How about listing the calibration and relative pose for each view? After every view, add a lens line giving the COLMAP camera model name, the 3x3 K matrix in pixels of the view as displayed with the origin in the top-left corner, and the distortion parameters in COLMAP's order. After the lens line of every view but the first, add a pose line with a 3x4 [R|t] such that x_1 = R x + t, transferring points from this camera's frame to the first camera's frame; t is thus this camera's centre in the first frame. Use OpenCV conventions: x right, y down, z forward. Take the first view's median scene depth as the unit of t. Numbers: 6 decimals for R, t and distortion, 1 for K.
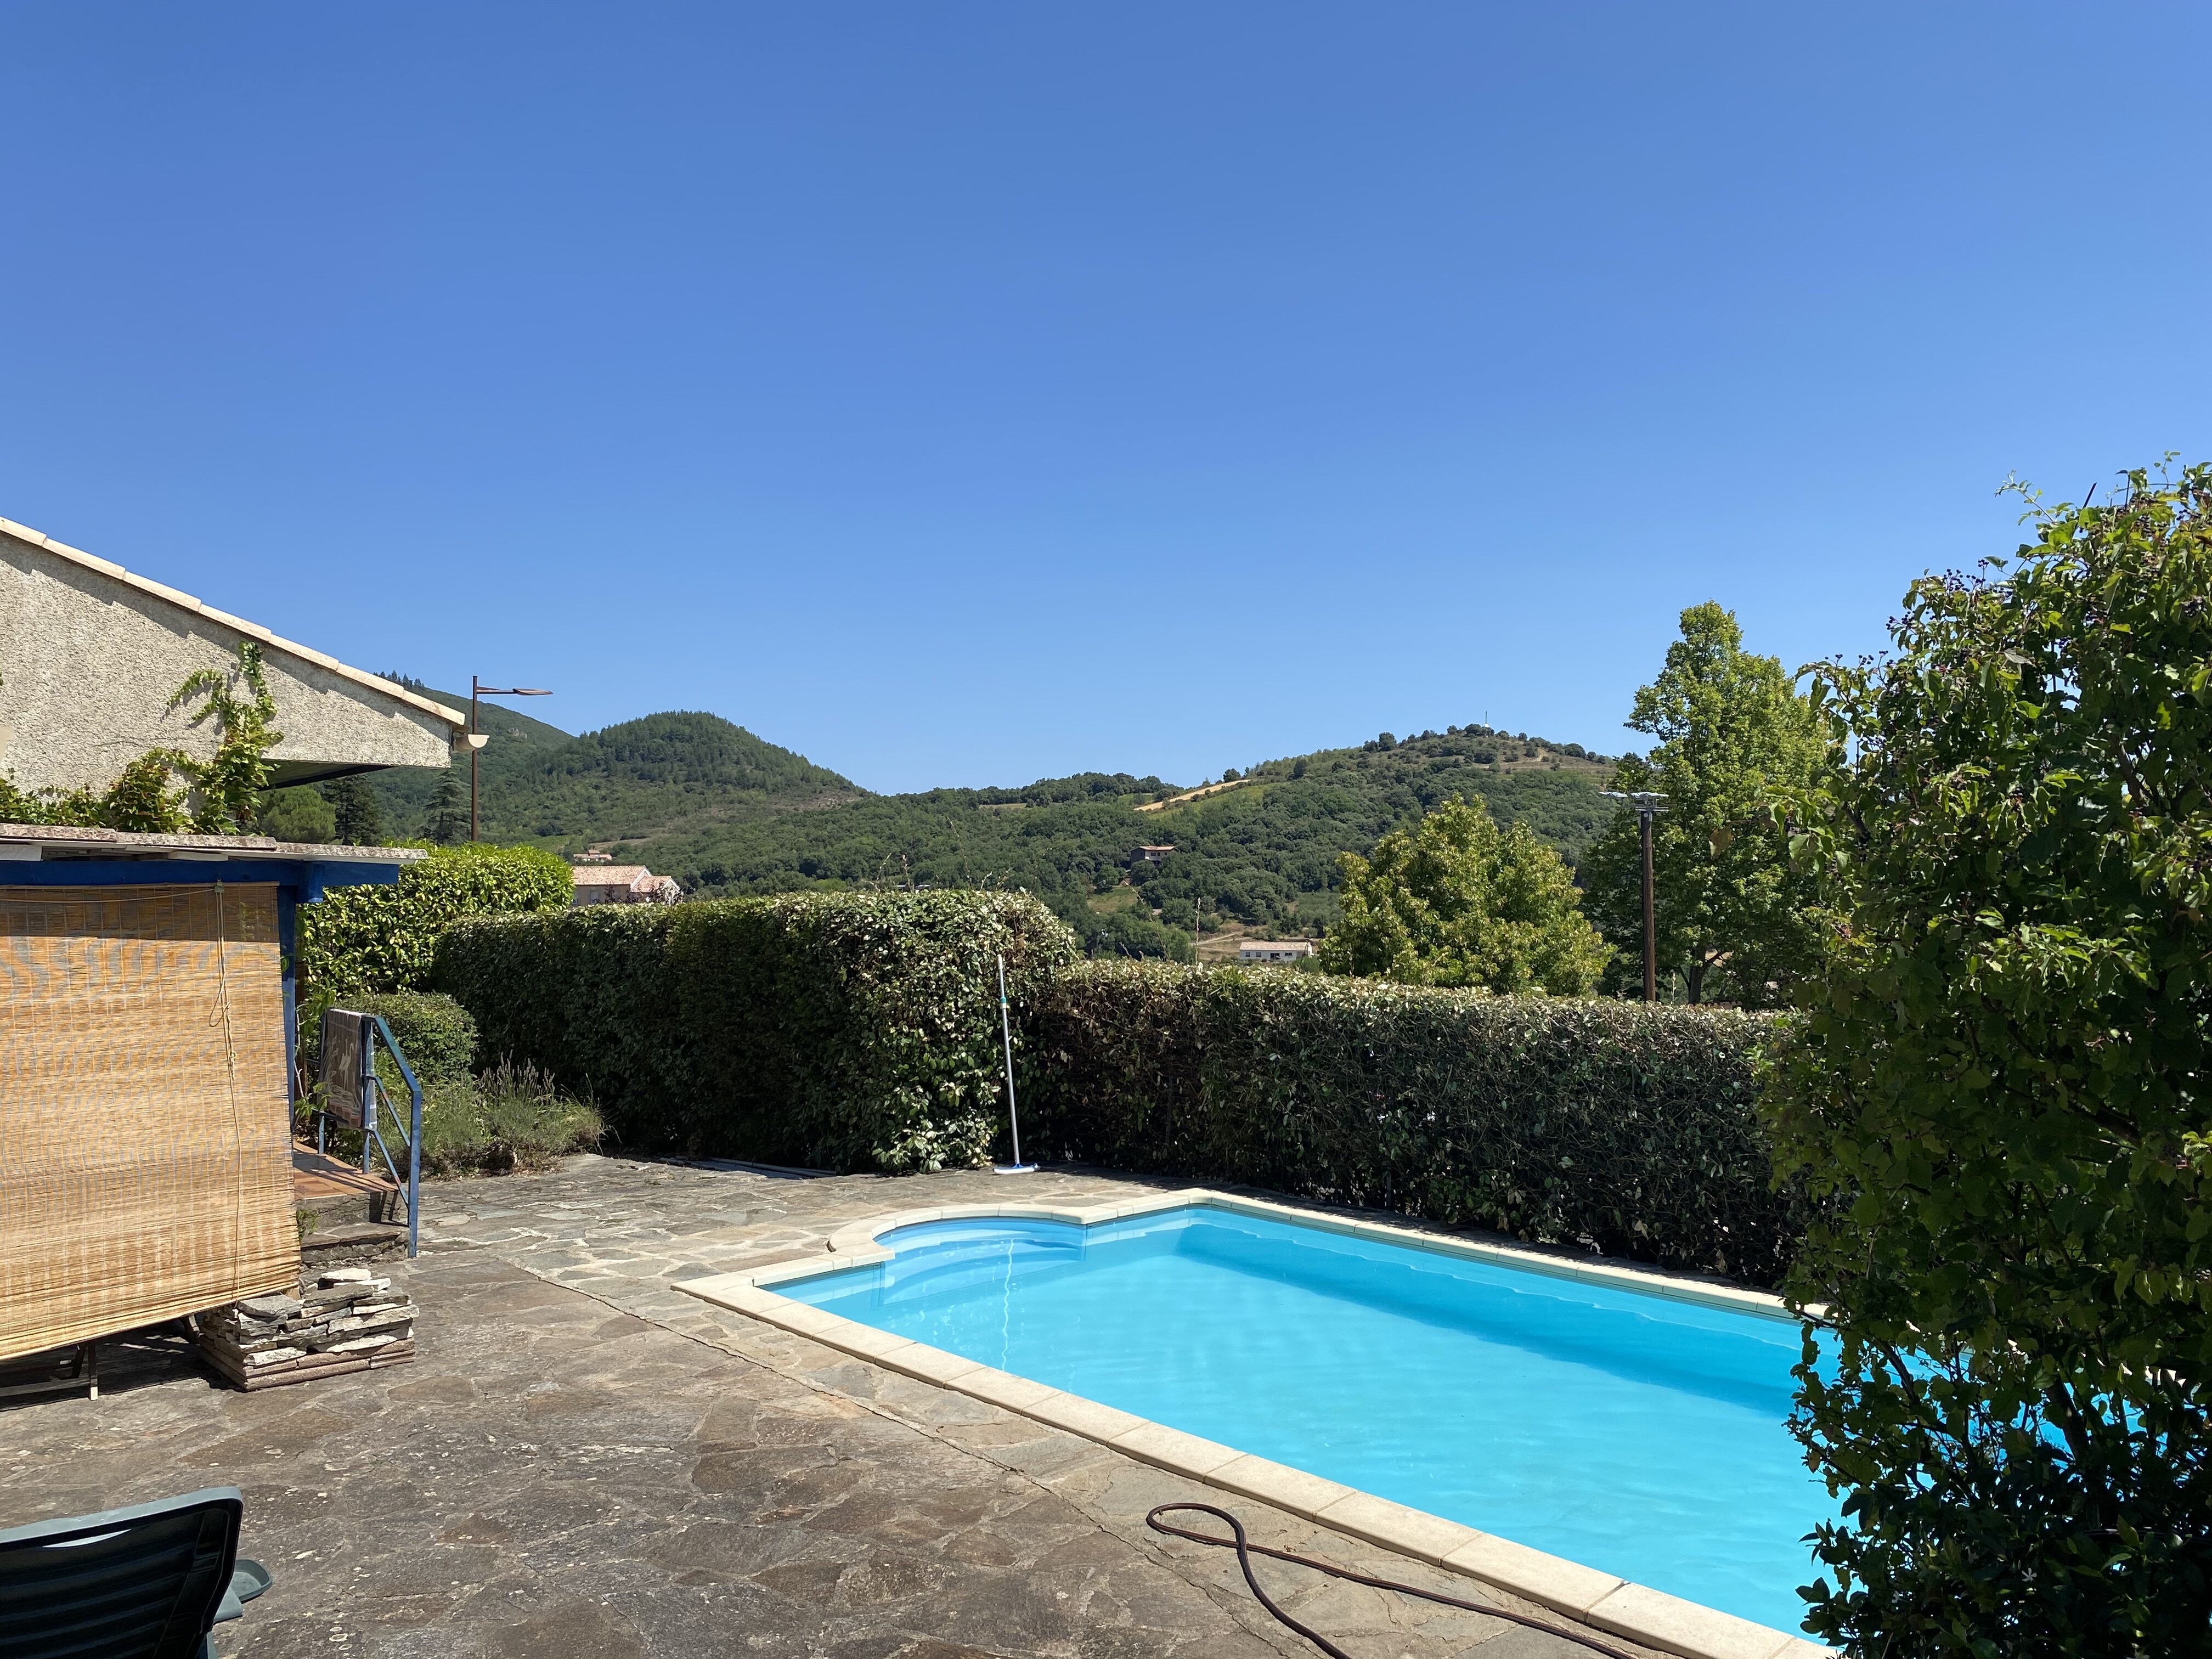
lens RADIAL K [[1672.5, 0, 1082.8], [0, 1672.5, 816.9], [0, 0, 1]] dist [0.055931, -0.094050]
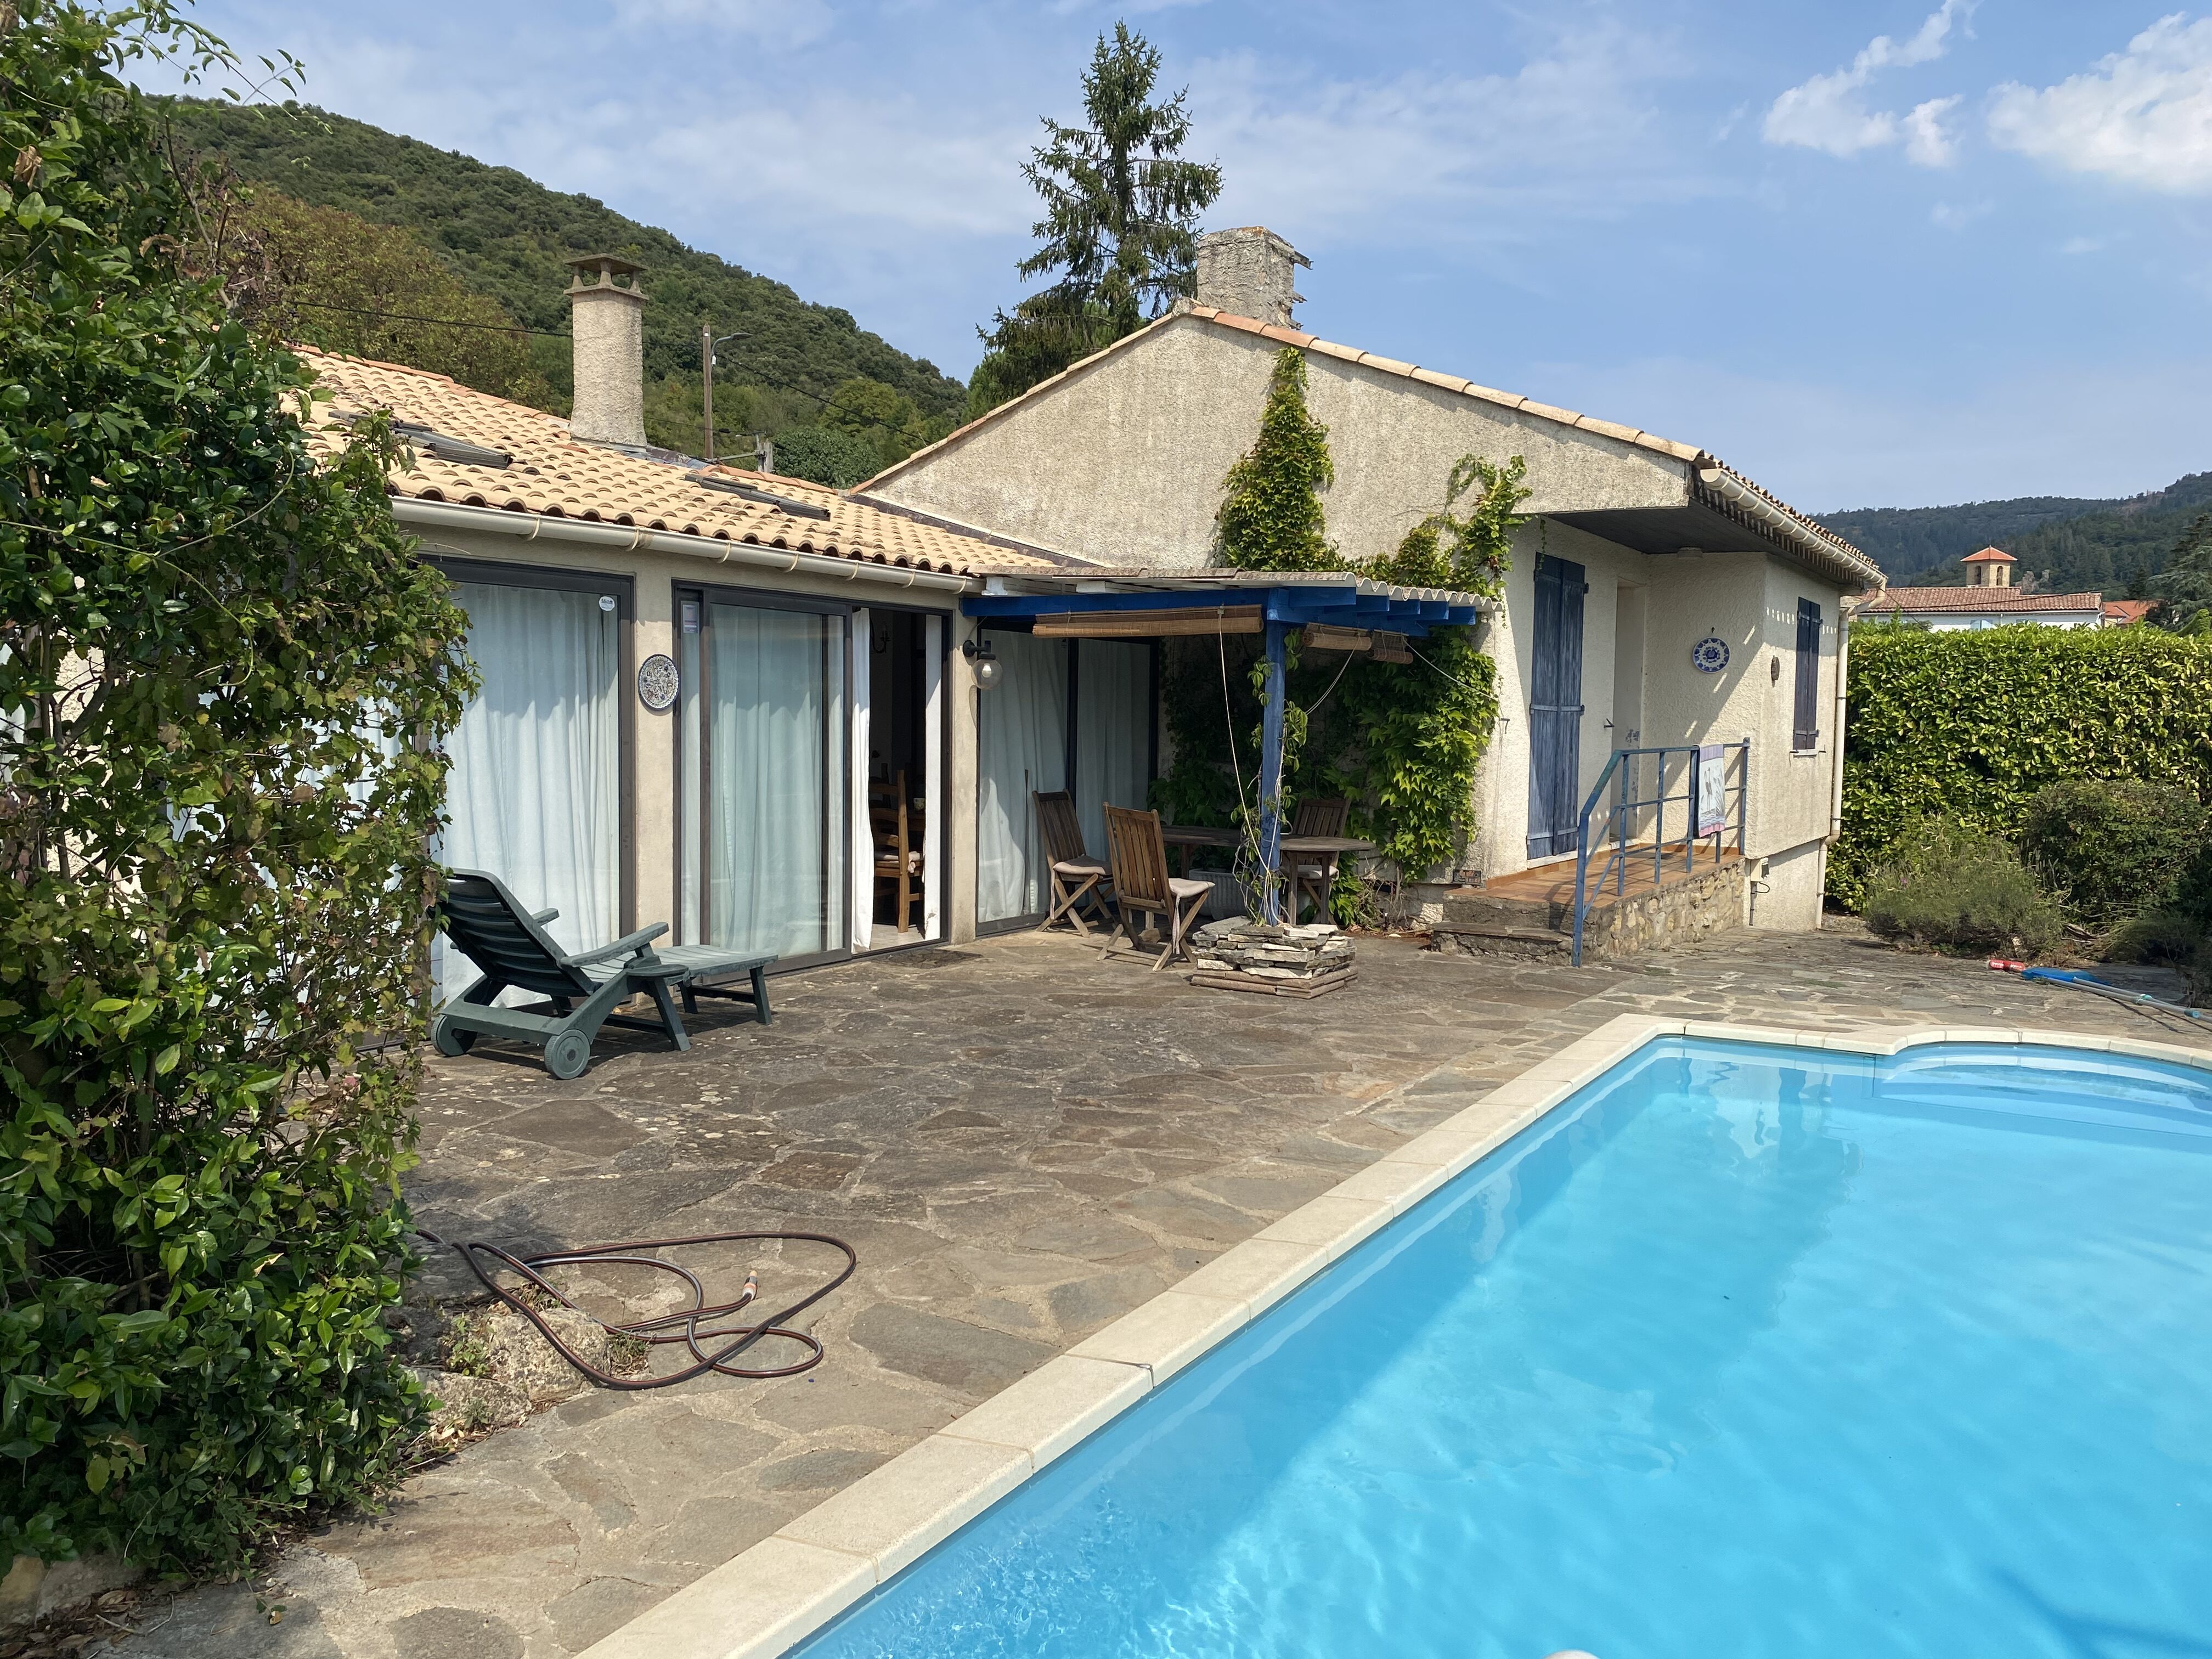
lens RADIAL K [[1672.5, 0, 1111.8], [0, 1672.5, 824.0], [0, 0, 1]] dist [0.055931, -0.094050]
pose [[0.306858, 0.070318, -0.949154, 0.290223], [0.024827, 0.996336, 0.081840, 0.041690], [0.951431, -0.048678, 0.303988, 0.217456]]
